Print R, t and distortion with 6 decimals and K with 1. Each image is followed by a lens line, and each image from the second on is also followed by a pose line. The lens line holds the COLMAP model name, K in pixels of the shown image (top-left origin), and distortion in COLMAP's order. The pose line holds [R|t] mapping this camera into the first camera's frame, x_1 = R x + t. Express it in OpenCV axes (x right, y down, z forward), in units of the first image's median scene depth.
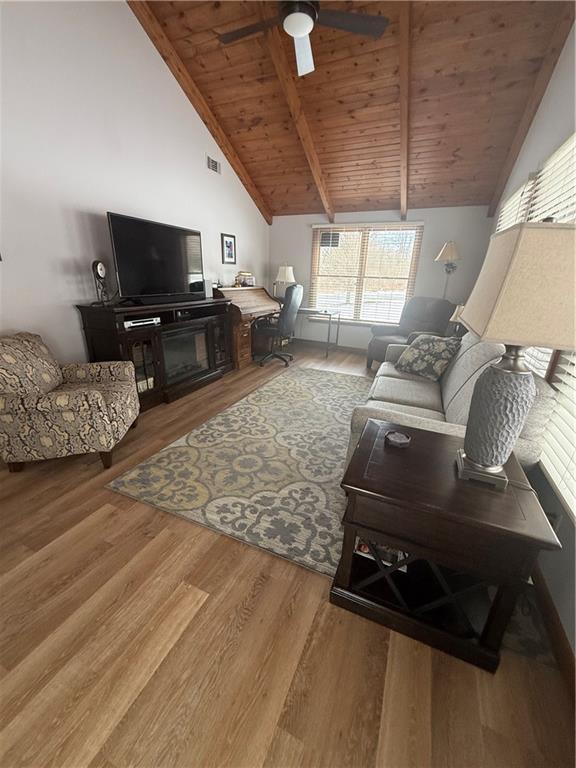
lens RADIAL K [[305.7, 0, 288.0], [0, 305.7, 384.0], [0, 0, 1]] dist [-0.000477, 0.000005]
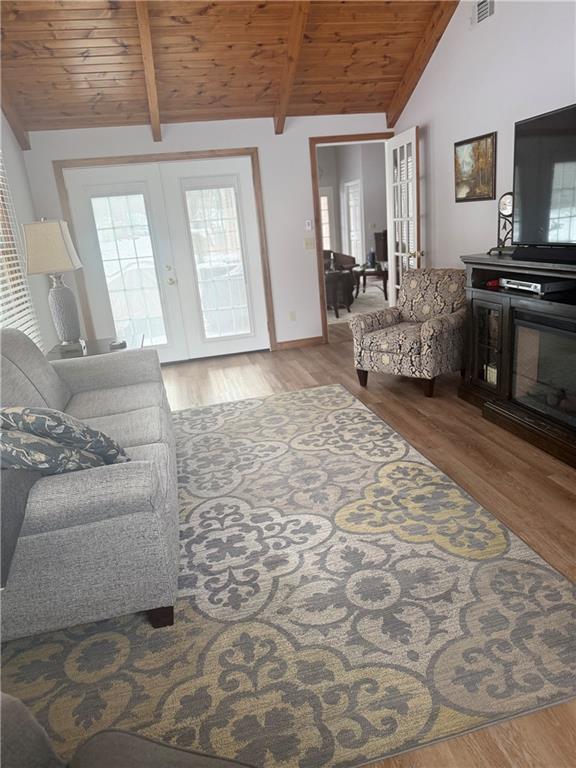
lens RADIAL K [[536.0, 0, 284.2], [0, 536.0, 388.7], [0, 0, 1]] dist [0.086369, -0.130713]
pose [[-0.811565, 0.208926, -0.545631, 0.588983], [-0.137352, 0.839483, 0.525740, -0.568987], [0.567889, 0.501615, -0.652598, 1.631619]]
